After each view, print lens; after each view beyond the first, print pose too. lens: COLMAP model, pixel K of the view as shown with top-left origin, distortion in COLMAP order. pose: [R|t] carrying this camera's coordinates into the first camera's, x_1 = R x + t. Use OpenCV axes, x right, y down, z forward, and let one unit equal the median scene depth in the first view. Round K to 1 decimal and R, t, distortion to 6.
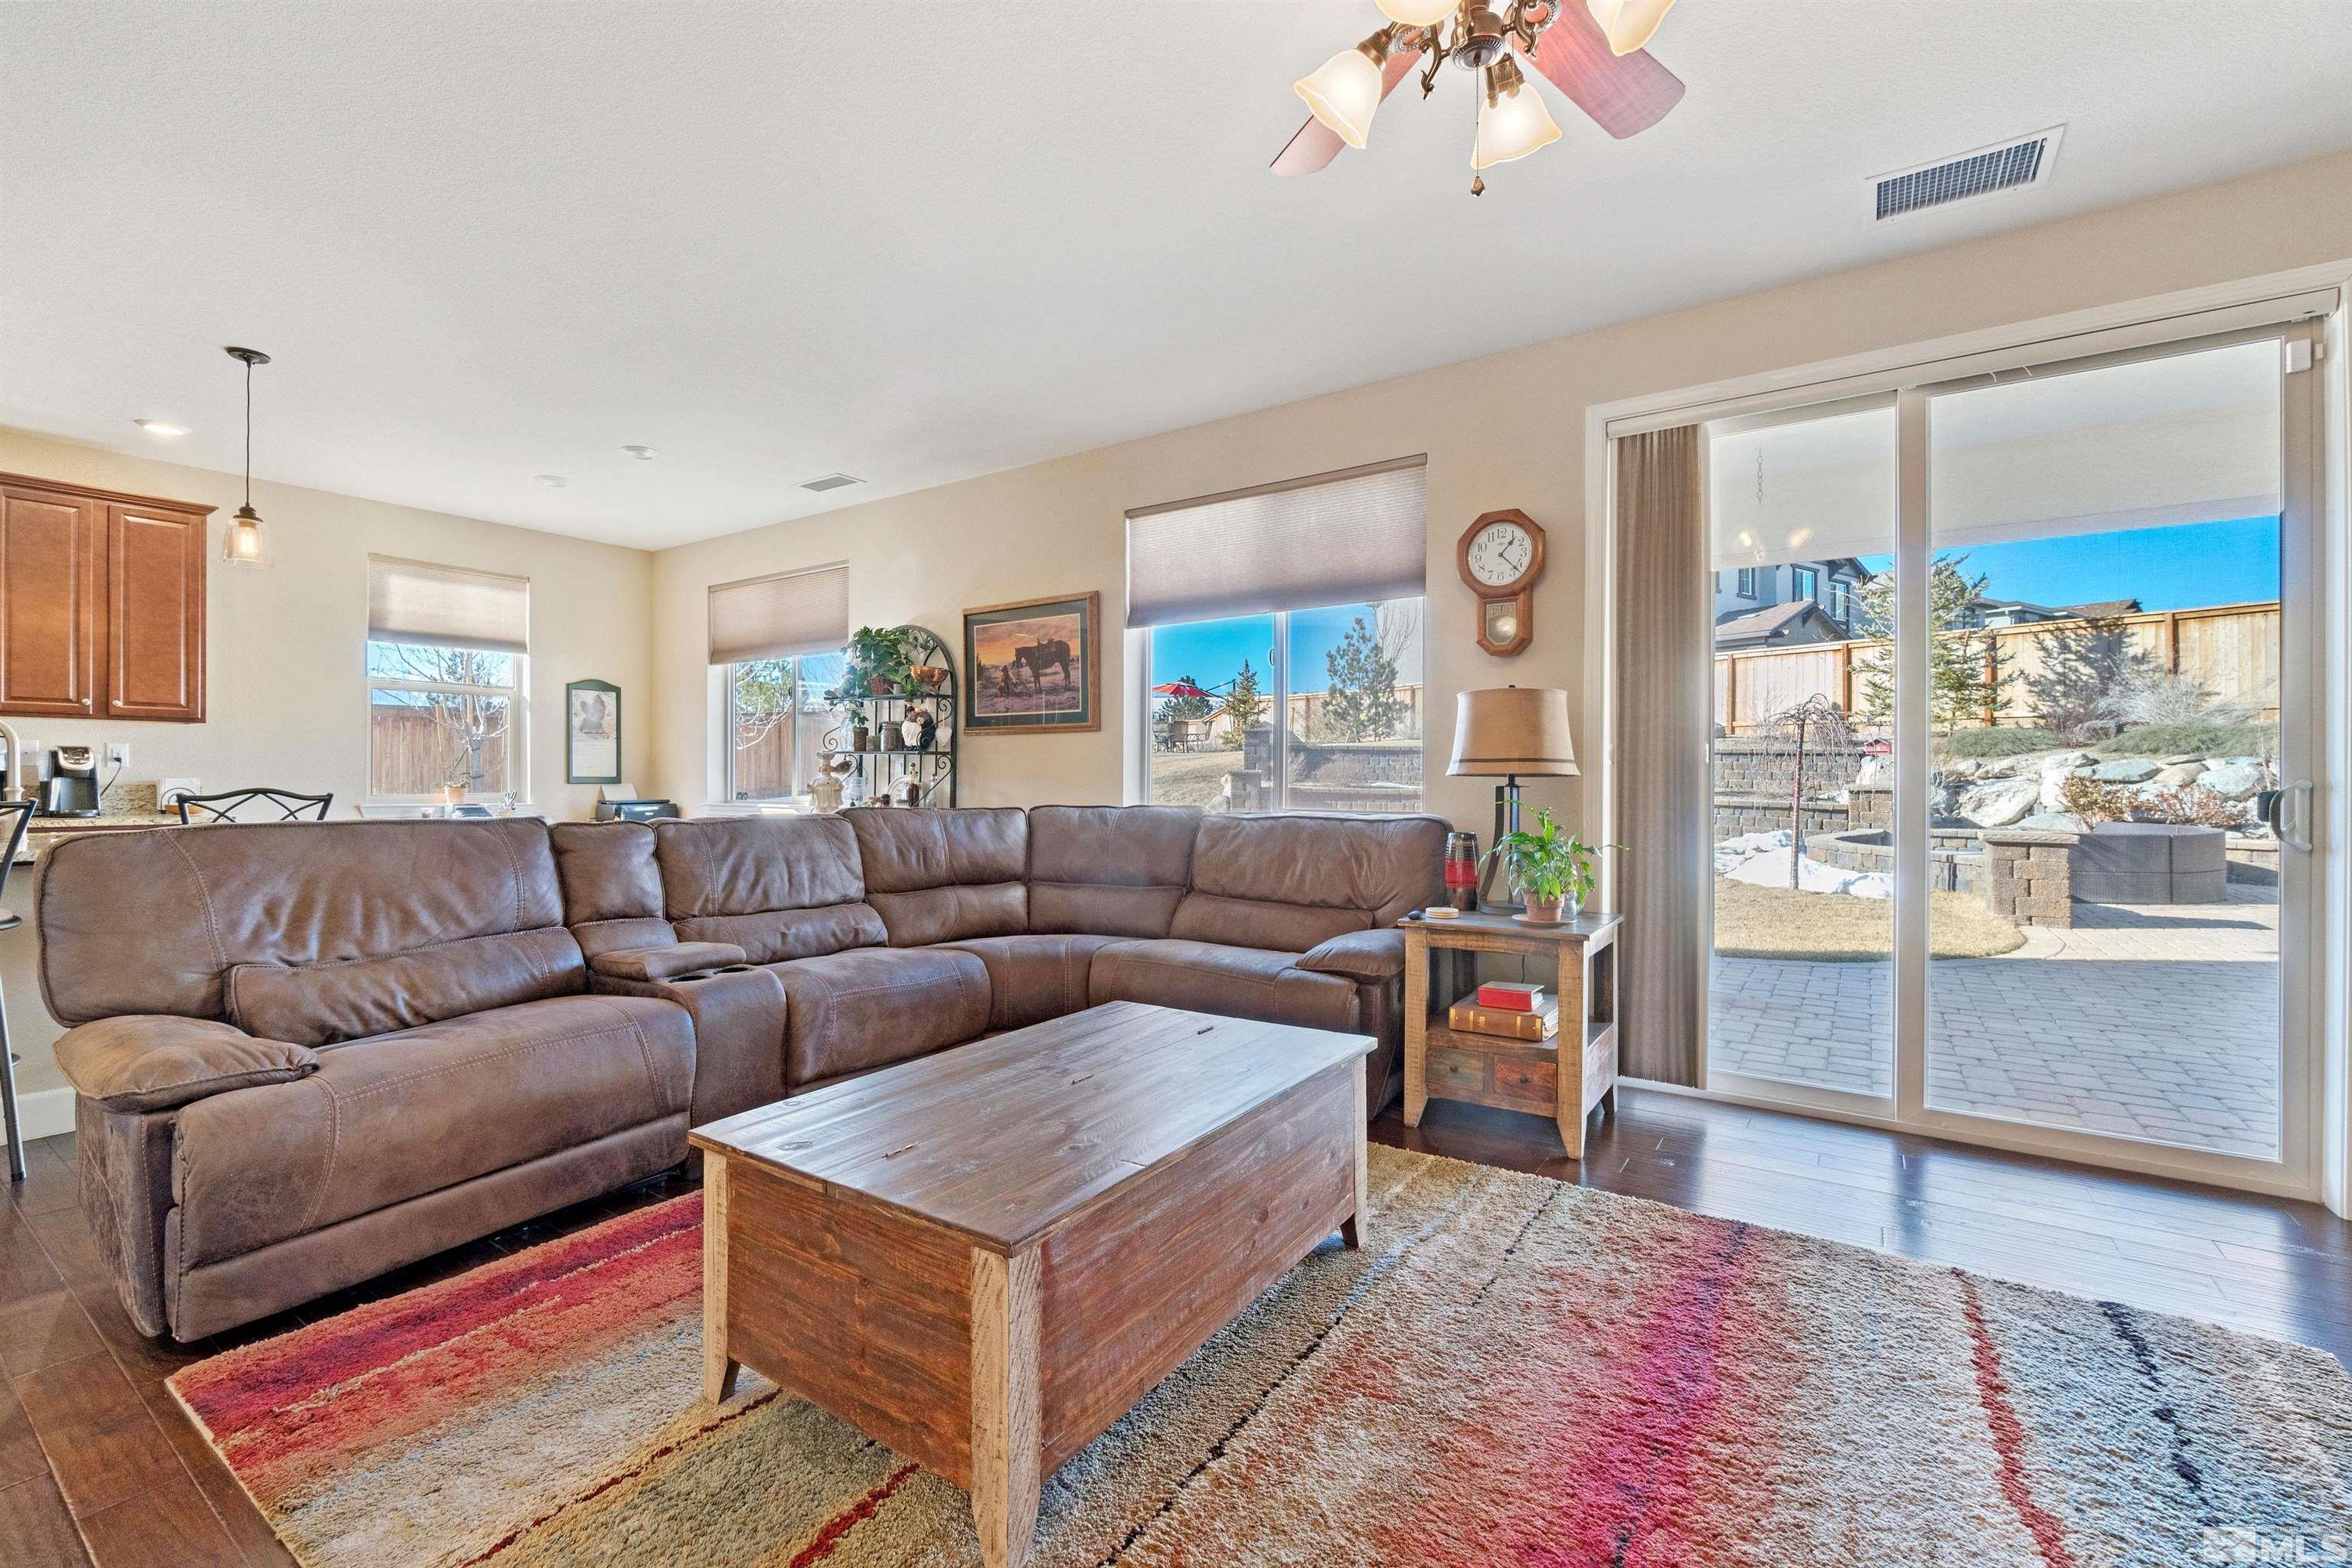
lens RADIAL K [[1005.3, 0, 1160.0], [0, 1005.3, 775.1], [0, 0, 1]] dist [0.000143, 0.000036]
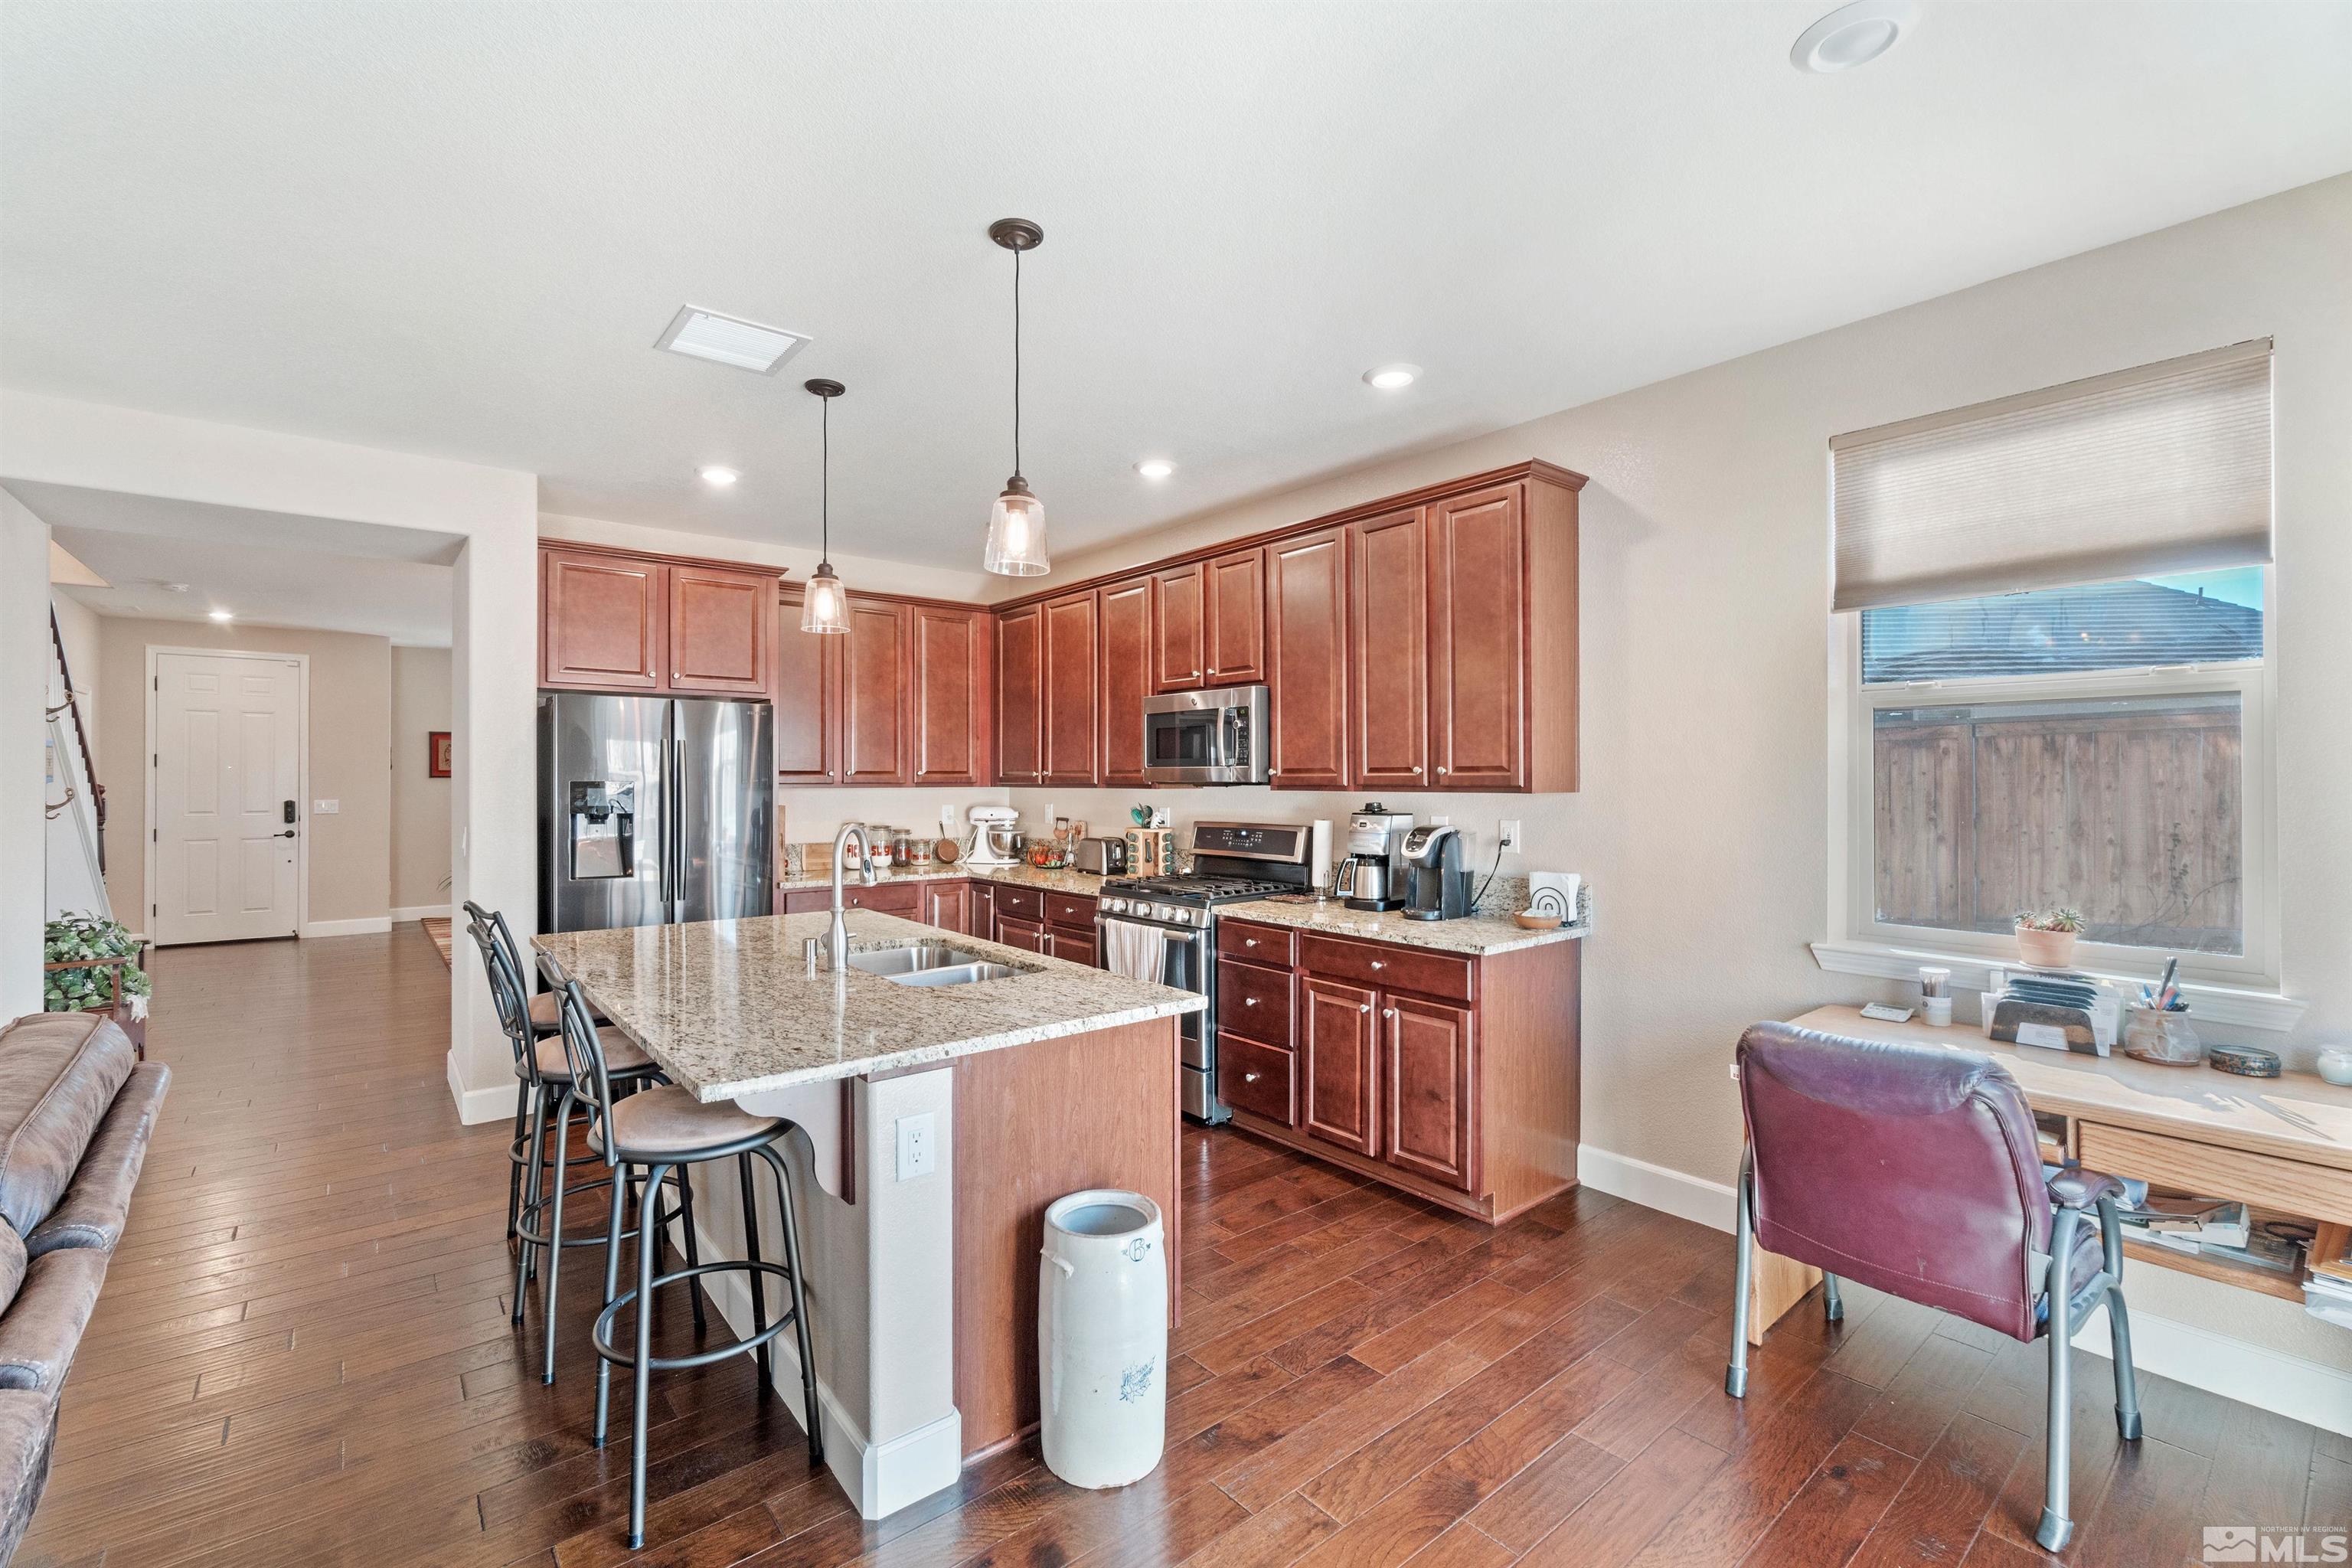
lens RADIAL K [[1005.3, 0, 1151.1], [0, 1005.3, 781.8], [0, 0, 1]] dist [0.000143, 0.000036]
pose [[-0.263936, 0.002200, -0.964538, -0.249288], [0.005794, 0.999983, 0.000695, -0.060590], [0.964523, -0.005405, -0.263944, 0.925022]]
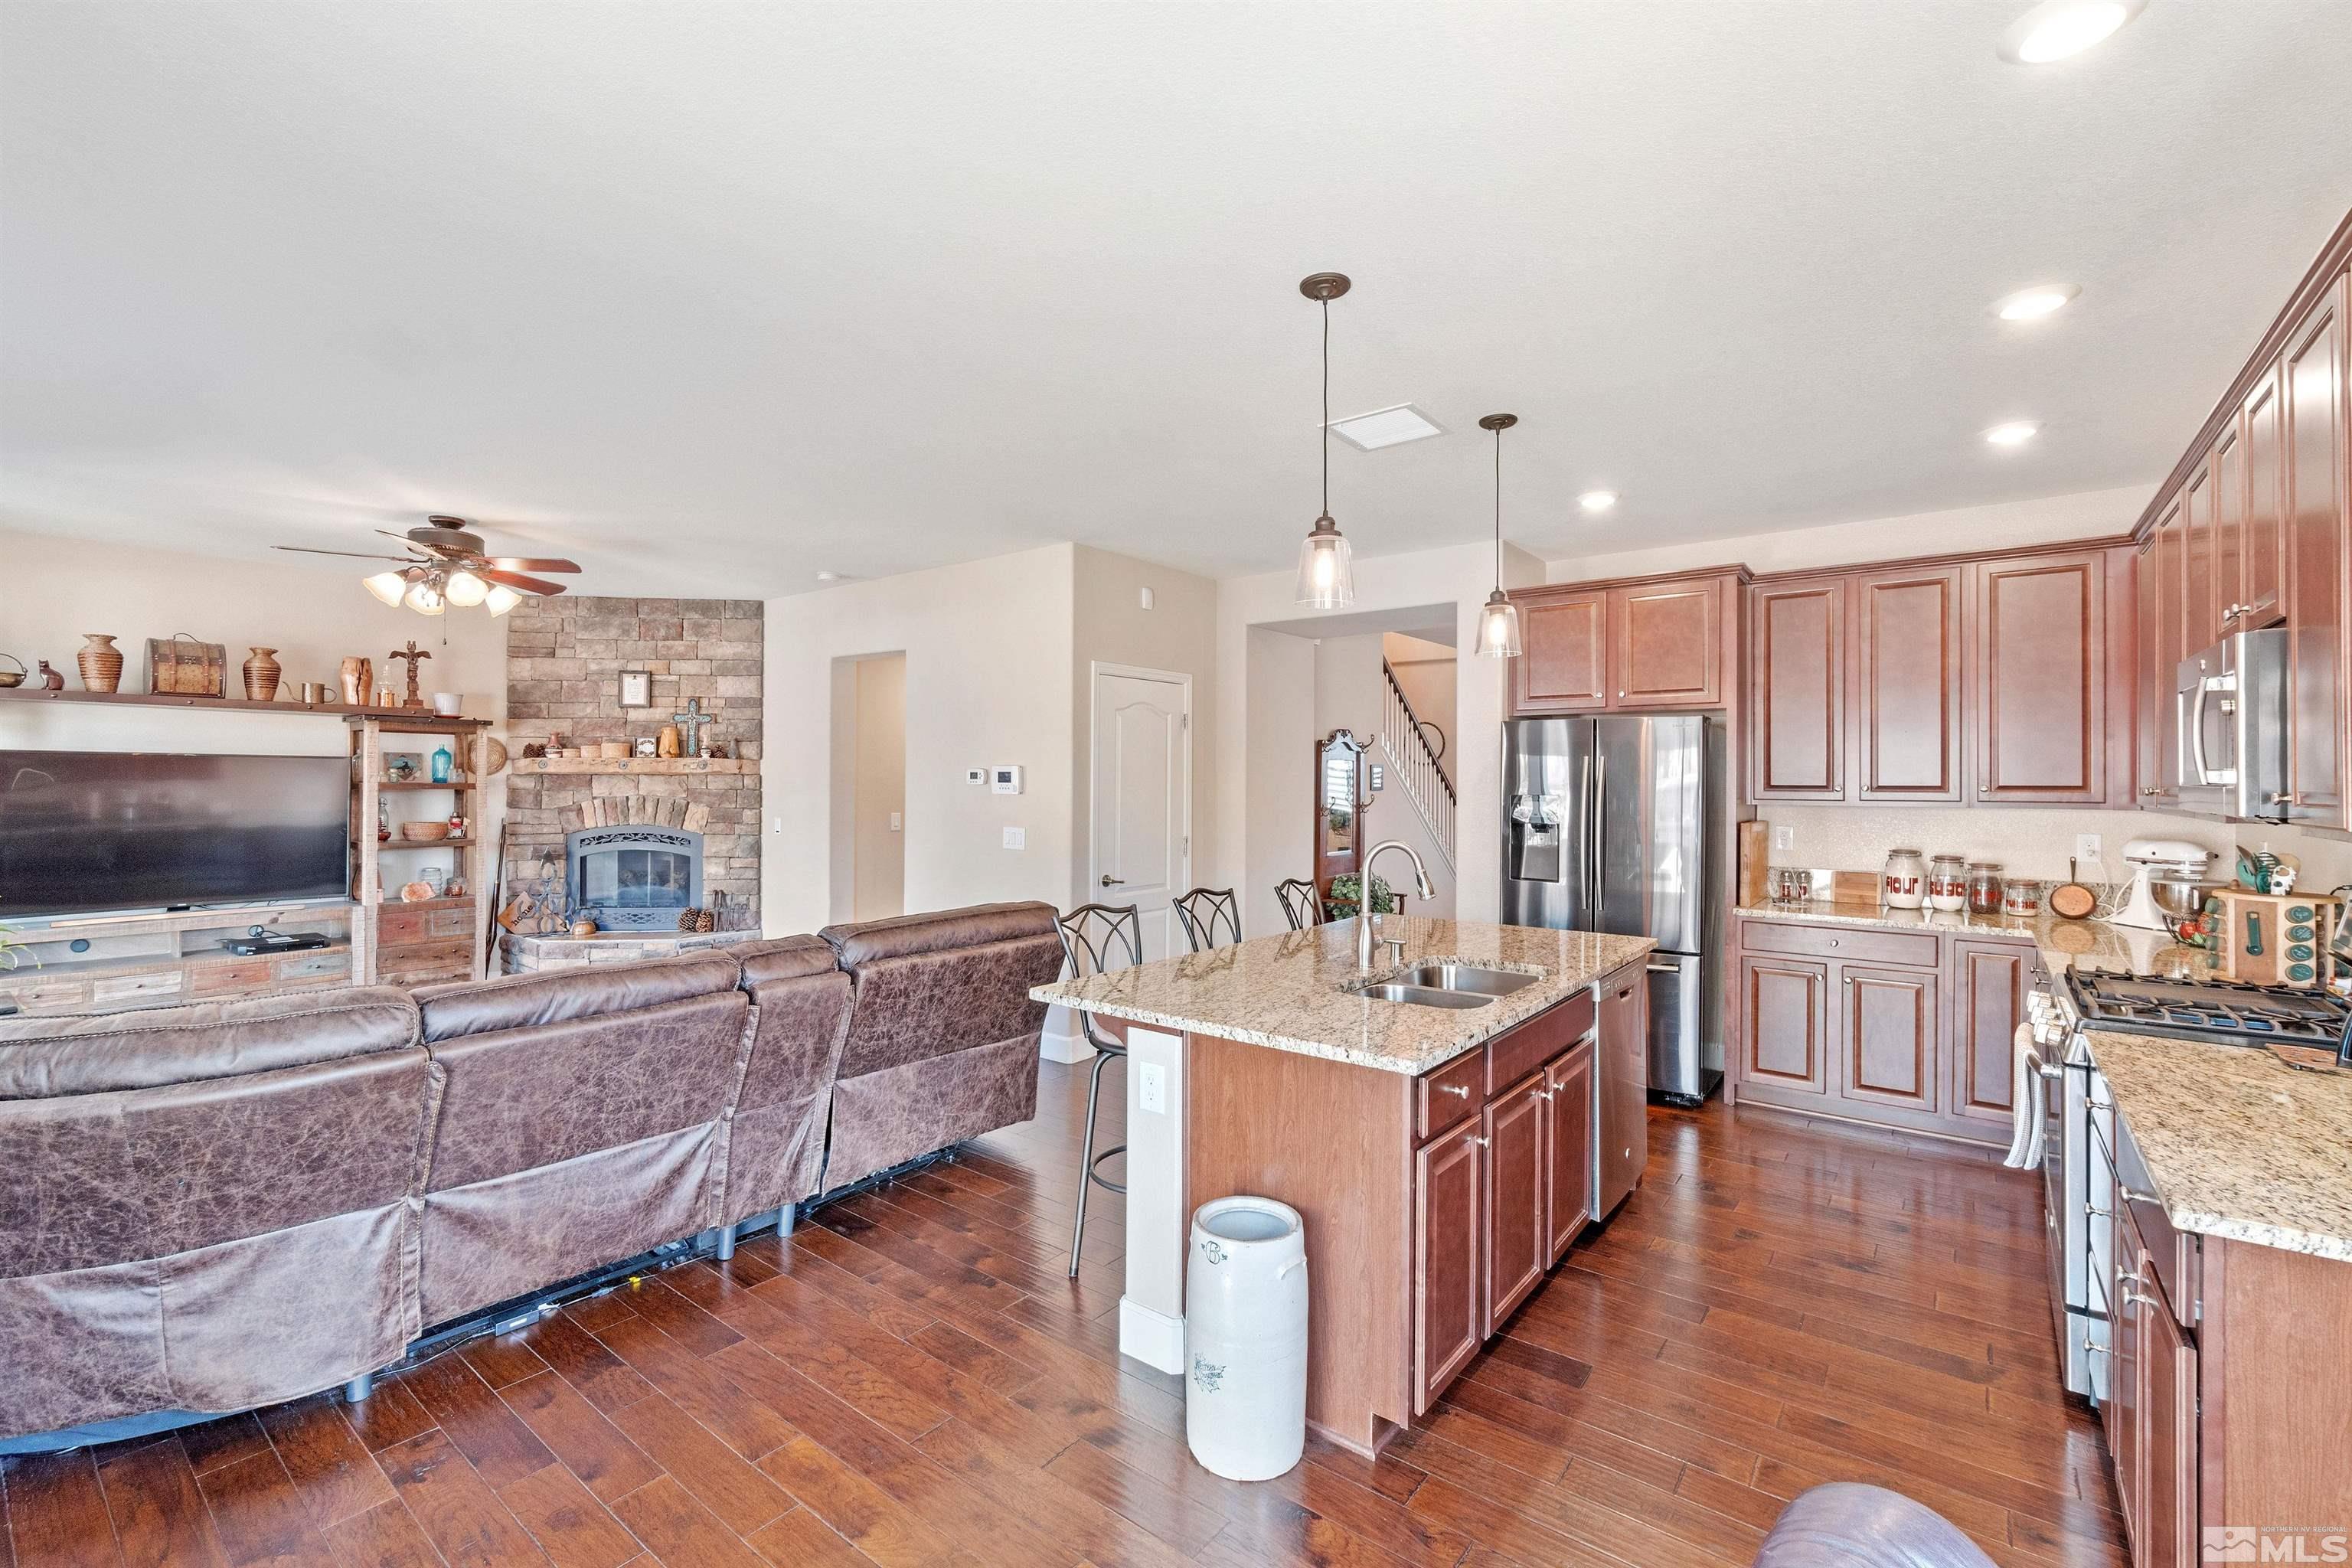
lens RADIAL K [[1005.3, 0, 1179.9], [0, 1005.3, 778.3], [0, 0, 1]] dist [0.000143, 0.000036]
pose [[-0.998542, -0.006198, 0.053625, -0.650204], [-0.006454, 0.999969, -0.004608, -0.071409], [-0.053595, -0.004947, -0.998550, 1.241155]]
